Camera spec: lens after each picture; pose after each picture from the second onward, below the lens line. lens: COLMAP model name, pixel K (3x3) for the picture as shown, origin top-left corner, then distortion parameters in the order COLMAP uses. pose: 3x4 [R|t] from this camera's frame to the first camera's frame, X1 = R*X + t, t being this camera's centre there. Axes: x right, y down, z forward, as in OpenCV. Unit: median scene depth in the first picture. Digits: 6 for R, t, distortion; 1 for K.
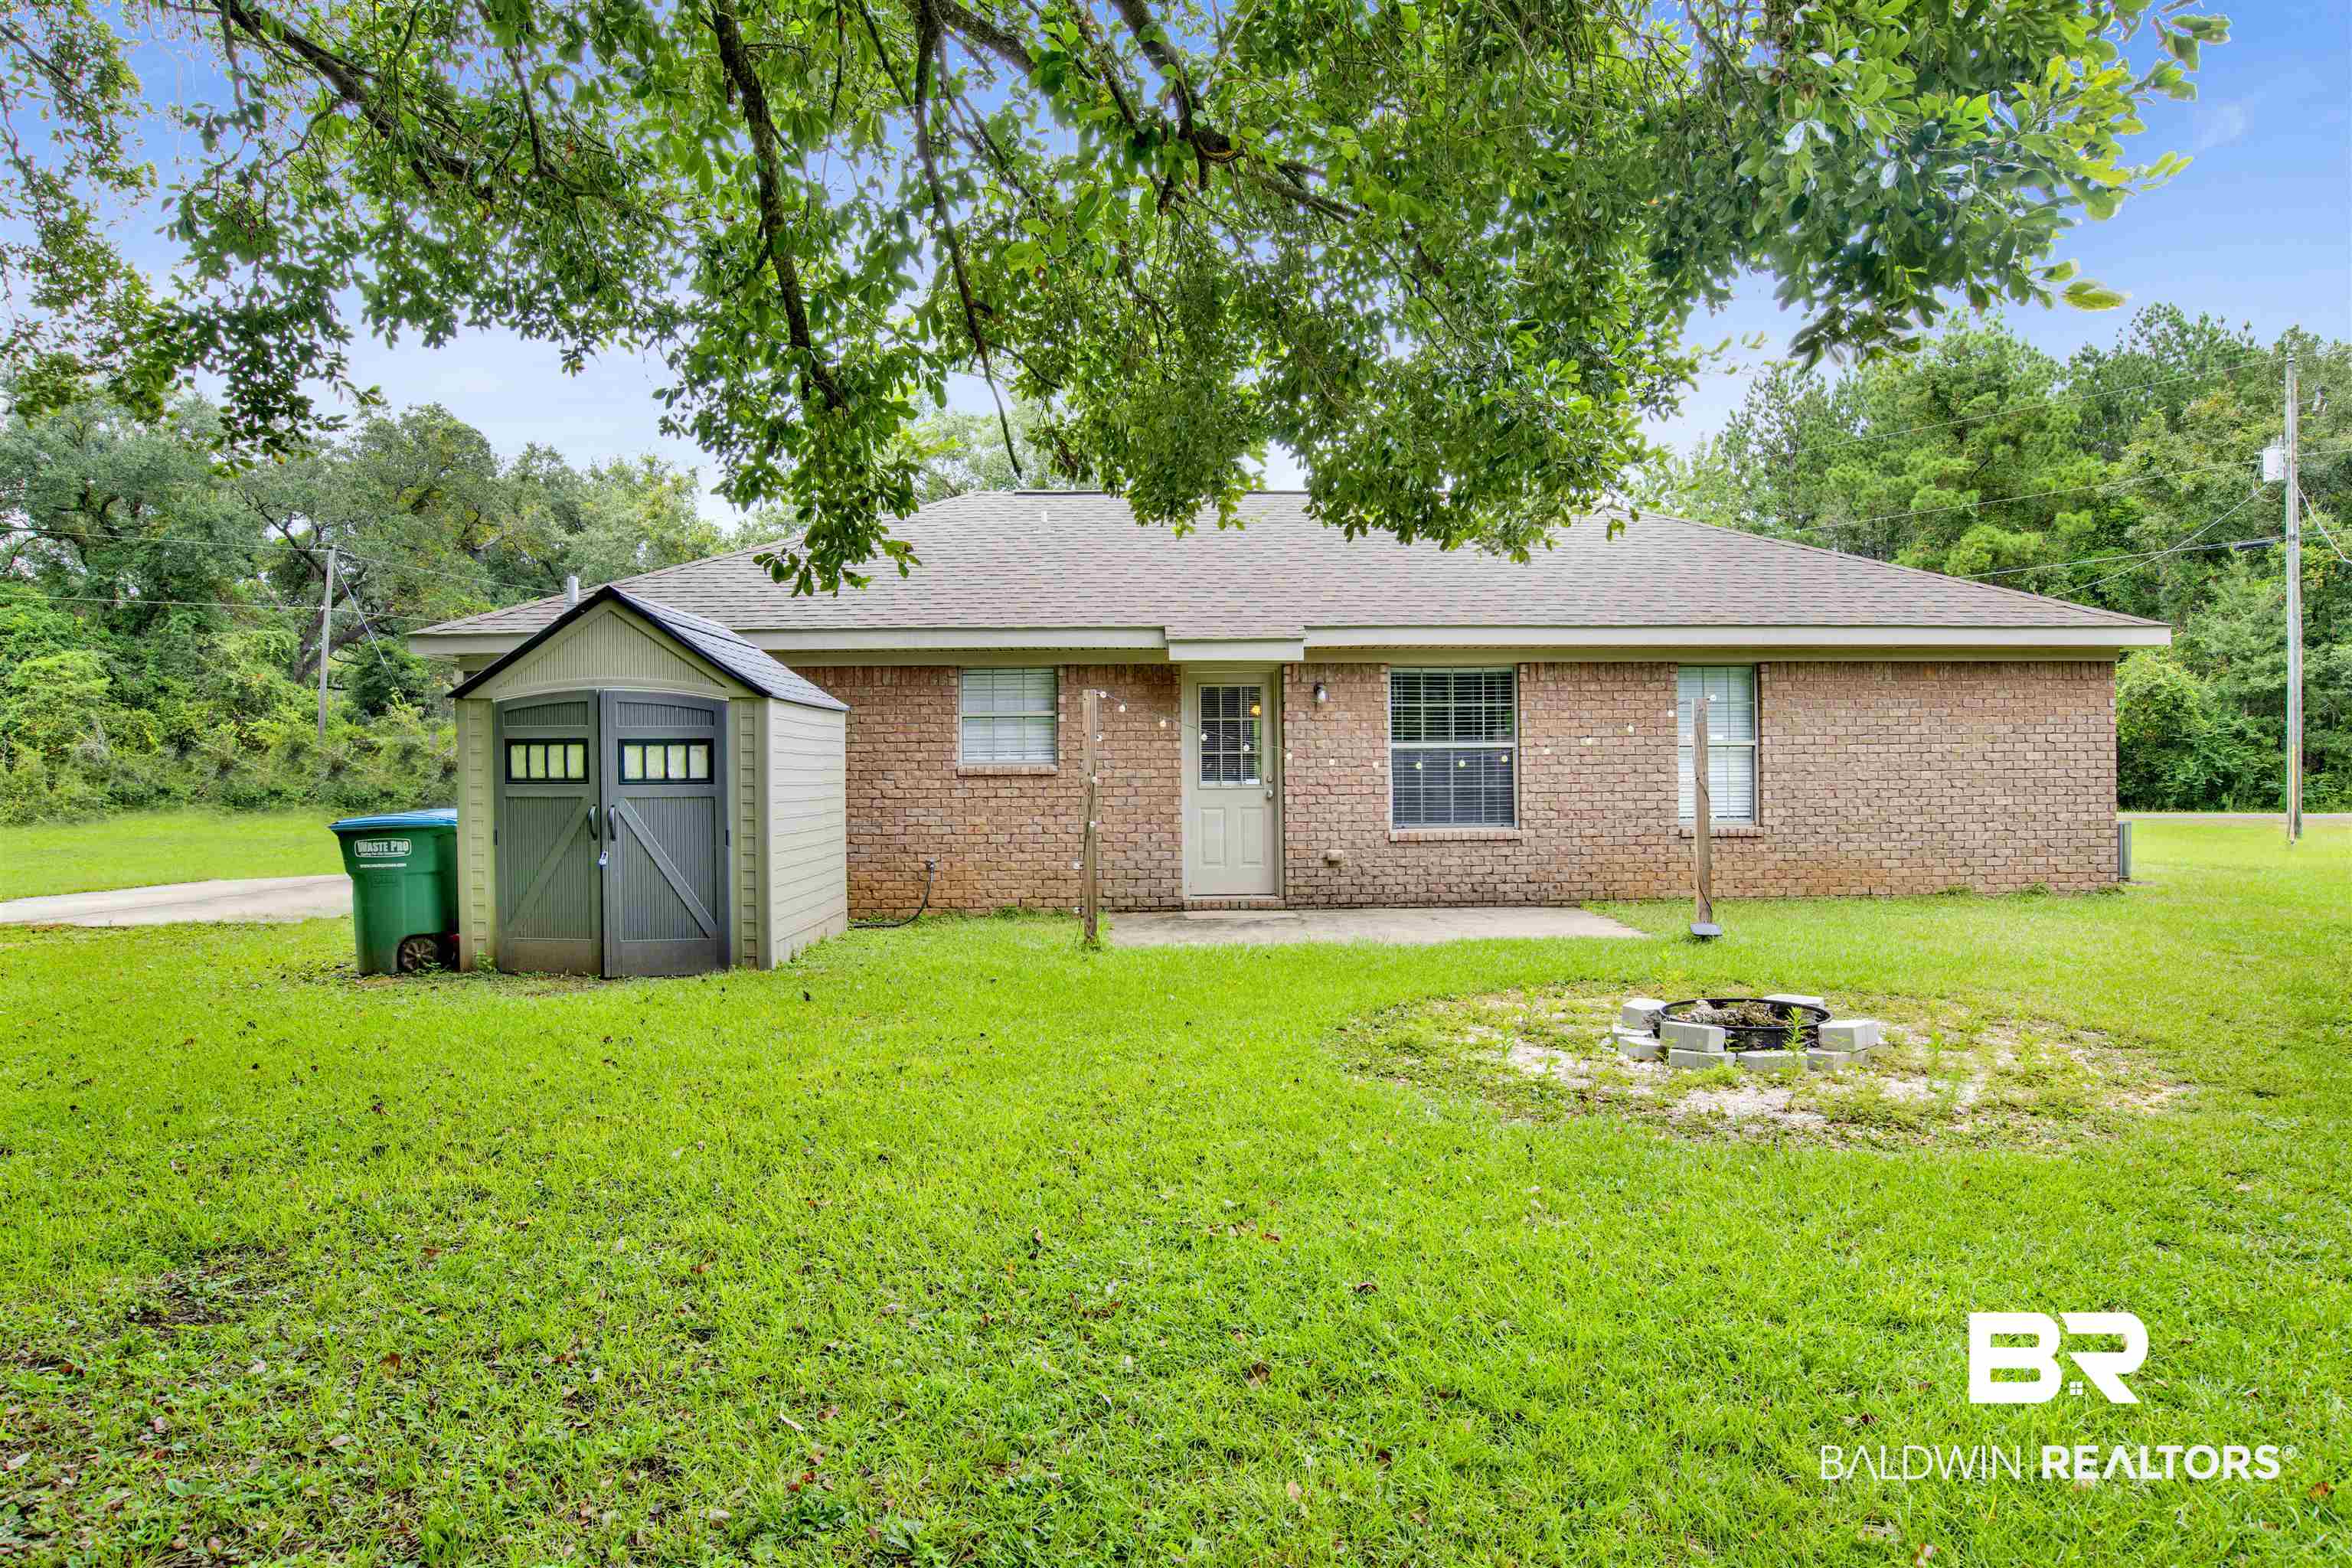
lens RADIAL K [[1307.6, 0, 1175.3], [0, 1307.6, 780.0], [0, 0, 1]] dist [-0.034268, -0.000343]
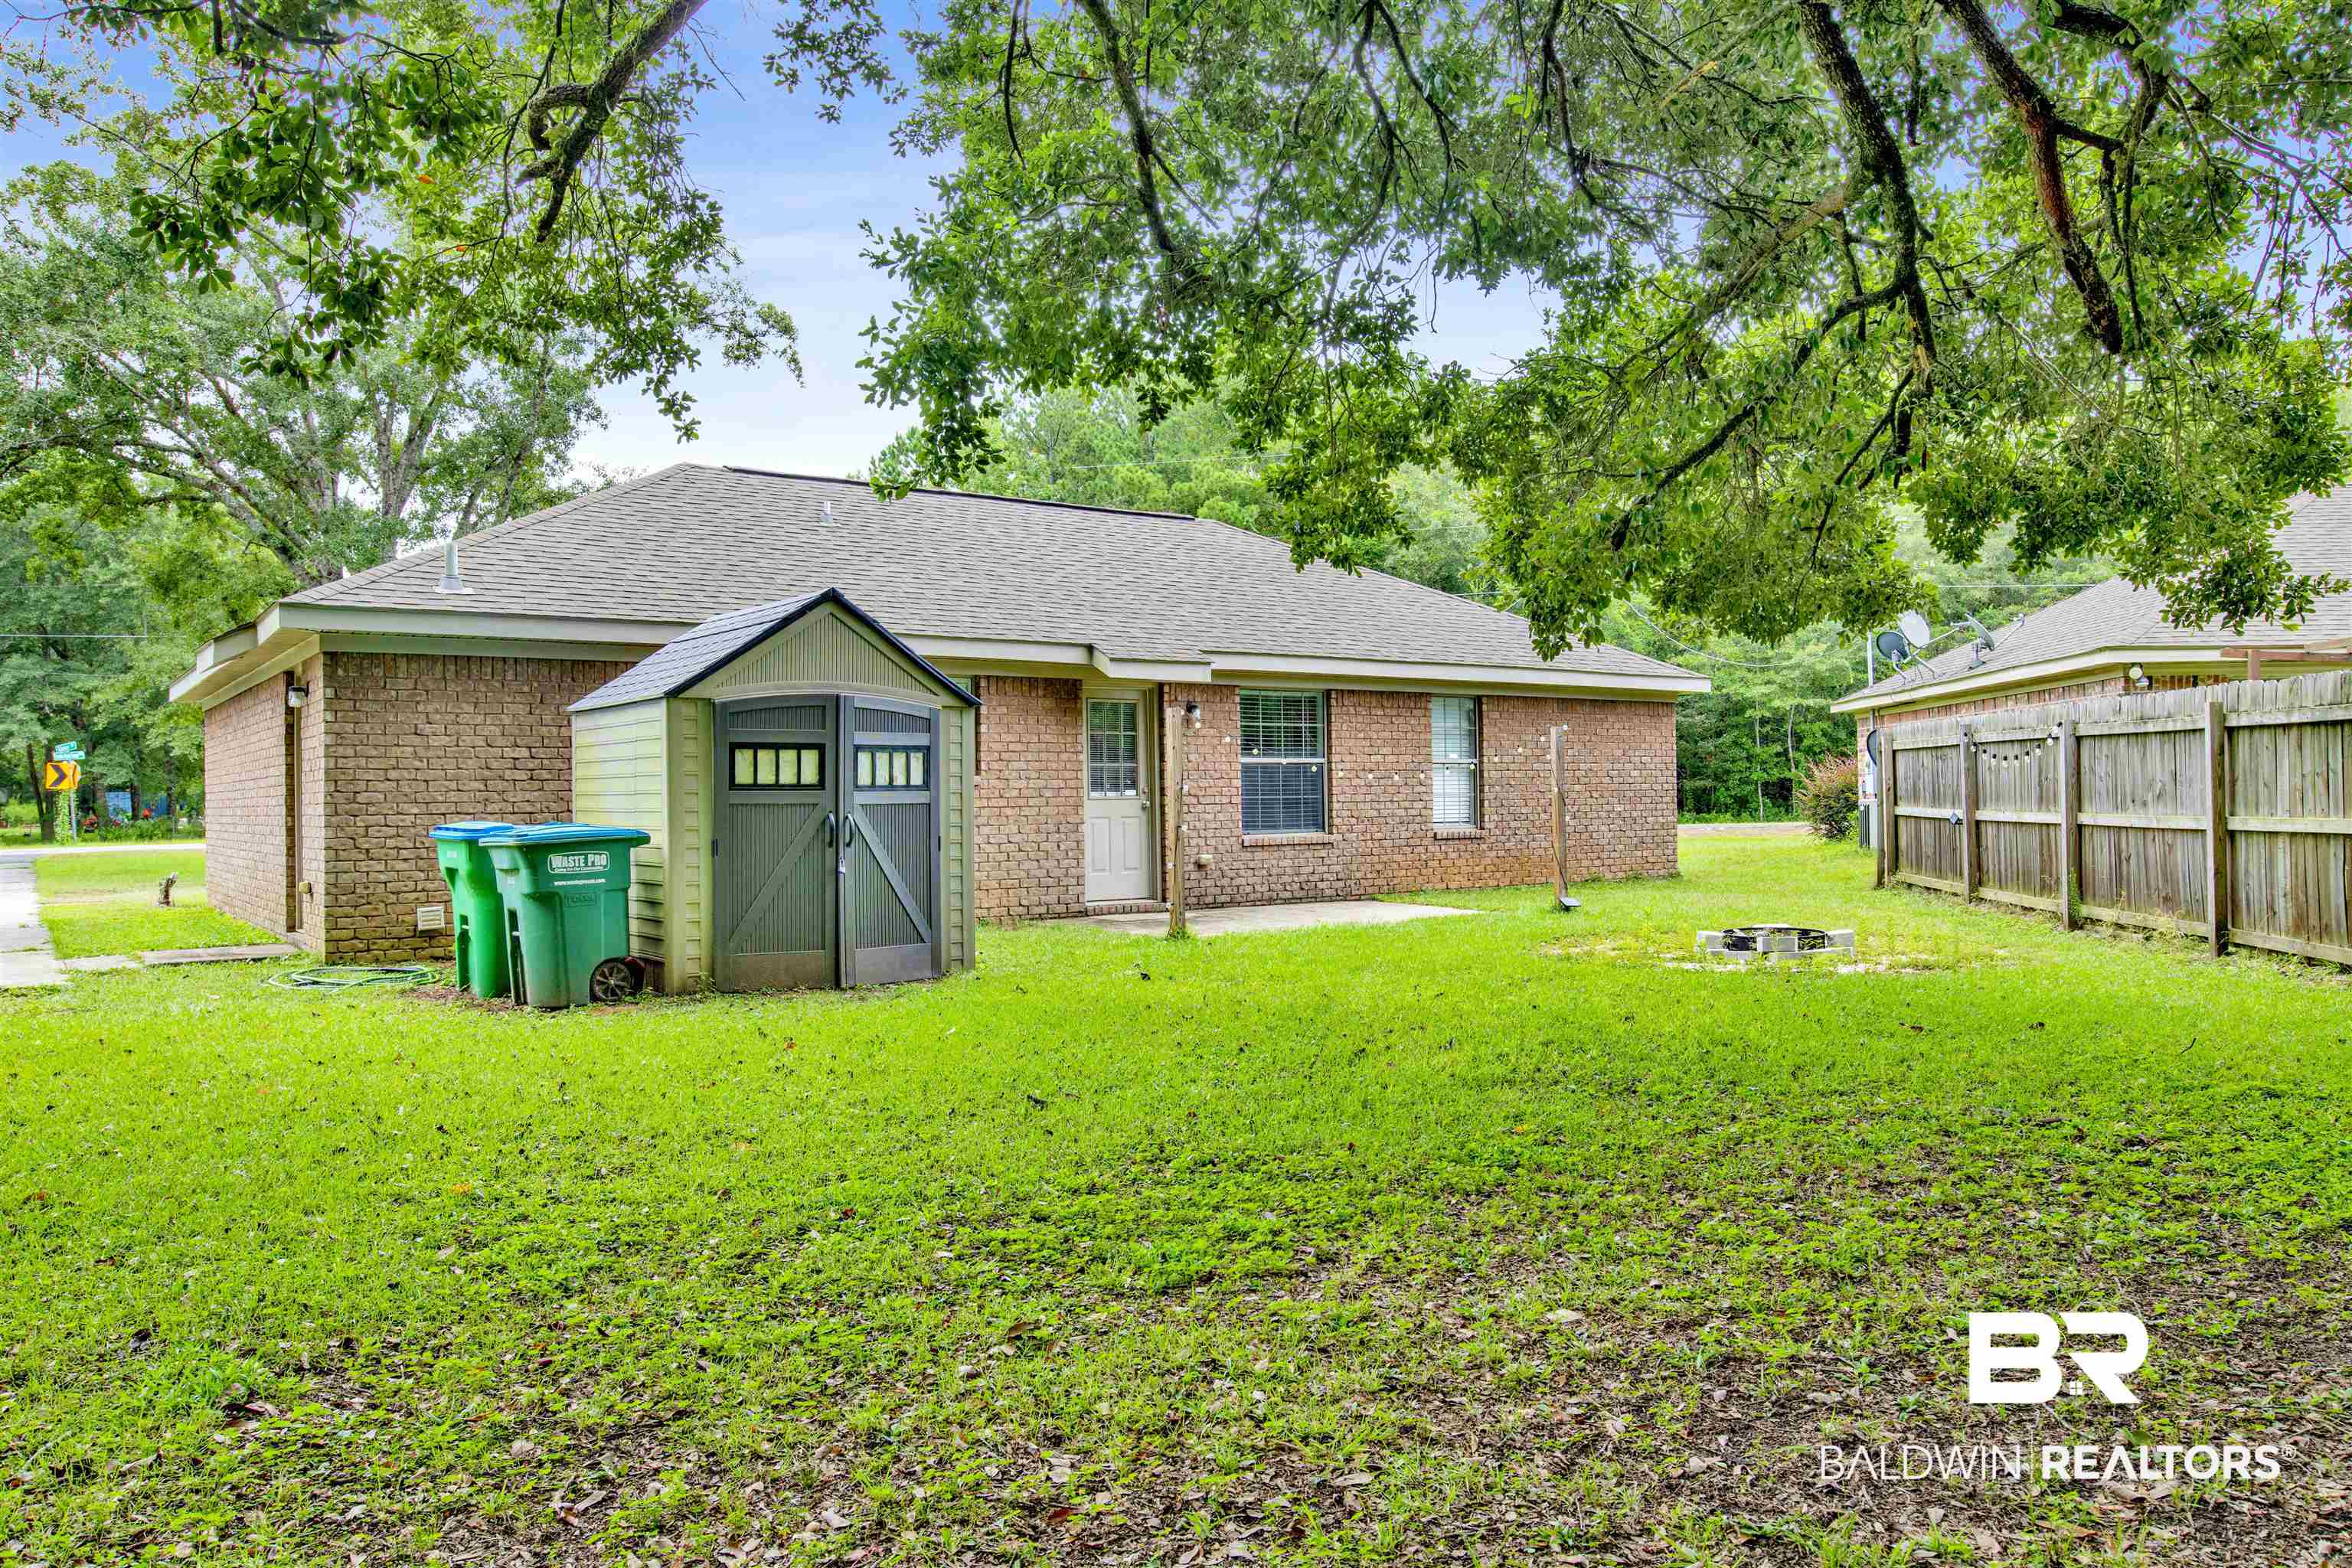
lens RADIAL K [[1705.2, 0, 1177.4], [0, 1705.2, 783.8], [0, 0, 1]] dist [0.003257, 0.000247]
pose [[0.812886, 0.004647, 0.582404, -0.729165], [0.001828, 0.999943, -0.010530, 0.009053], [-0.582420, 0.009625, 0.812831, -0.146513]]
